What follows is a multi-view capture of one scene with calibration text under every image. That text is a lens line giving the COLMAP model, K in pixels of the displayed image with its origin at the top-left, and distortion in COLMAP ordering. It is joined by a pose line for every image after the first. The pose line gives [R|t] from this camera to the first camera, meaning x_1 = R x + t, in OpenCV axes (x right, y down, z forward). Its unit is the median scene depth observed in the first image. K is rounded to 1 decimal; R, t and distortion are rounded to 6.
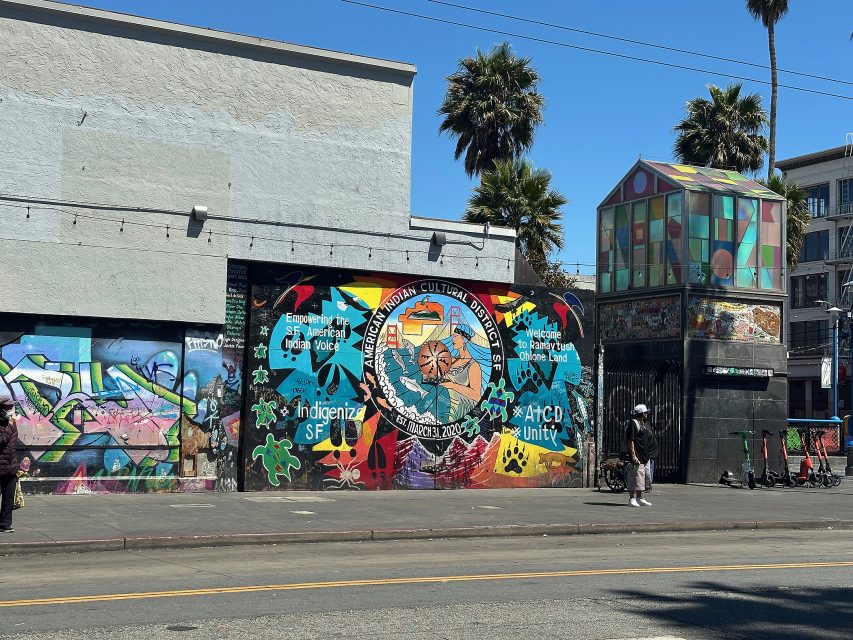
lens RADIAL K [[1243.4, 0, 426.5], [0, 1243.4, 320.0], [0, 0, 1]] dist [0.113490, 0.007324]
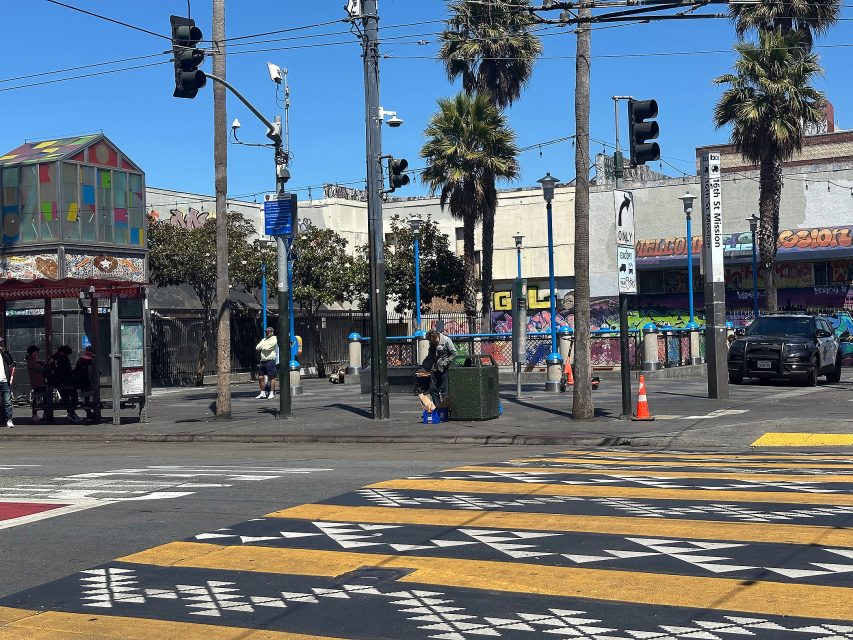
lens RADIAL K [[1132.3, 0, 426.5], [0, 1132.3, 320.0], [0, 0, 1]] dist [0.122300, -0.004345]
pose [[0.580862, -0.050166, -0.812455, 1.392351], [0.106271, 0.994230, 0.014589, 0.074460], [0.807035, -0.094815, 0.582842, 0.676524]]
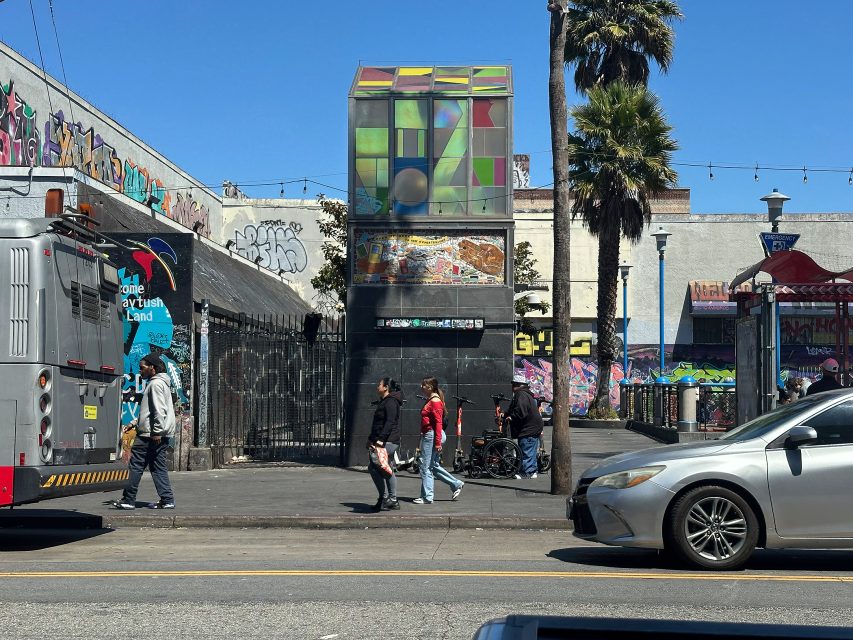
lens RADIAL K [[1243.4, 0, 426.5], [0, 1243.4, 320.0], [0, 0, 1]] dist [0.113490, 0.007324]
pose [[0.880076, -0.042210, -0.472954, 0.619466], [0.051182, 0.998671, 0.006110, 0.034468], [0.472067, -0.029584, 0.881066, 0.321636]]
